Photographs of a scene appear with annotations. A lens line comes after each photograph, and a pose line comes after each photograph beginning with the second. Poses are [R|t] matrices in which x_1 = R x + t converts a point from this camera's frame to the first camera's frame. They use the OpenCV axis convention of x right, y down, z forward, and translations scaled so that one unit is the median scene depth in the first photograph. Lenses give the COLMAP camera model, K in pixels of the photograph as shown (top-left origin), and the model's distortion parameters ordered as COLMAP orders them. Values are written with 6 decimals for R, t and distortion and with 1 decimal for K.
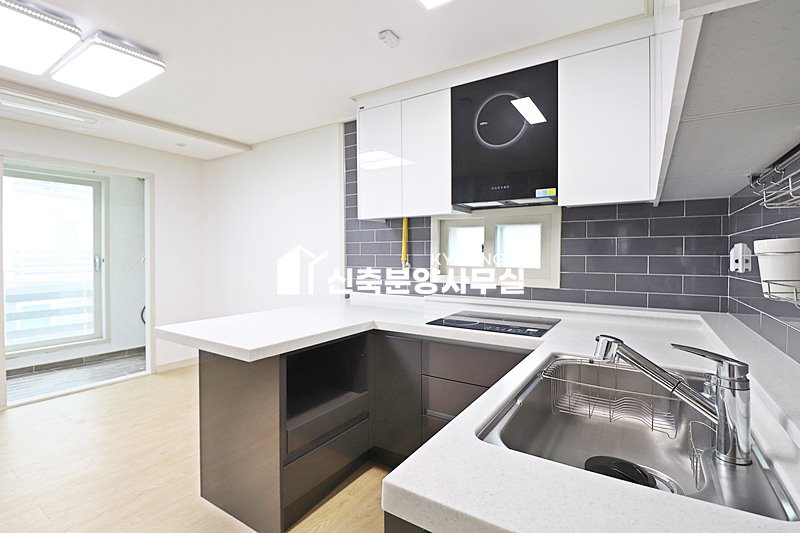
lens RADIAL K [[374.7, 0, 411.7], [0, 374.7, 257.6], [0, 0, 1]] dist [-0.006021, -0.010436]
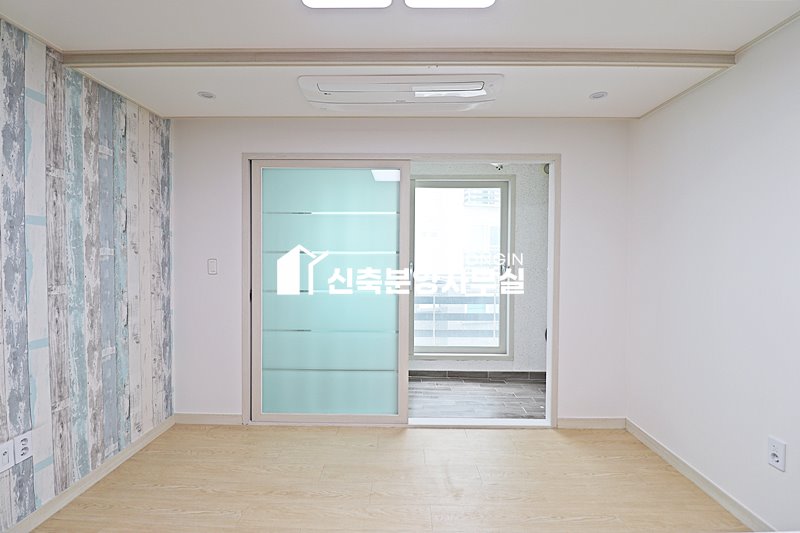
lens RADIAL K [[374.7, 0, 396.9], [0, 374.7, 258.9], [0, 0, 1]] dist [-0.006021, -0.010436]
pose [[0.518734, 0.018079, -0.854744, -0.373081], [-0.013631, 0.999824, 0.012875, -0.042400], [0.854827, 0.004972, 0.518889, 0.566215]]
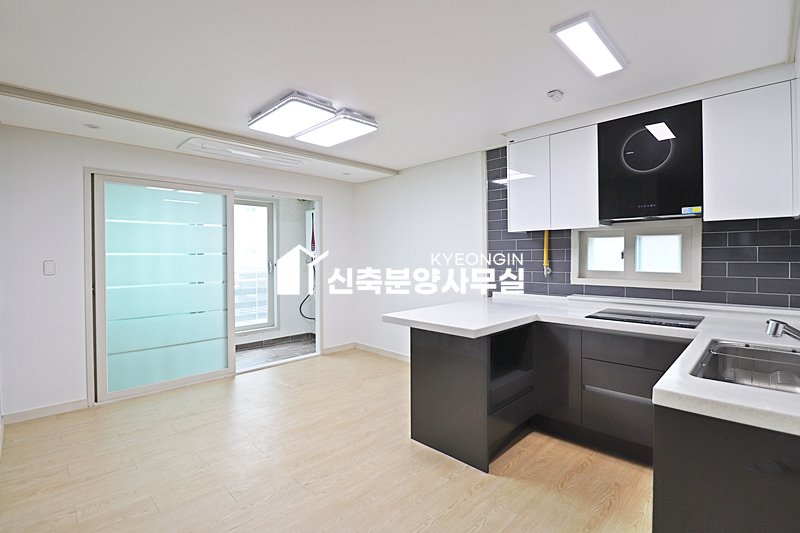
lens RADIAL K [[374.7, 0, 404.8], [0, 374.7, 257.7], [0, 0, 1]] dist [-0.006021, -0.010436]
pose [[0.977450, -0.006550, -0.211063, -0.239305], [0.005843, 0.999975, -0.003972, -0.017984], [0.211084, 0.002649, 0.977464, -0.295980]]
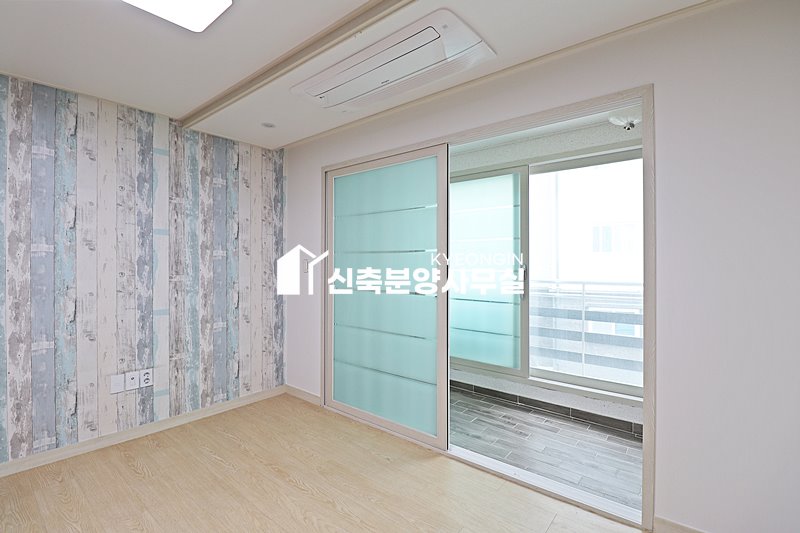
lens RADIAL K [[374.7, 0, 396.4], [0, 374.7, 256.9], [0, 0, 1]] dist [-0.006021, -0.010436]
pose [[-0.134828, -0.009731, -0.990821, -0.333434], [-0.009798, 0.999916, -0.008487, -0.020400], [0.990821, 0.008563, -0.134912, 1.215292]]
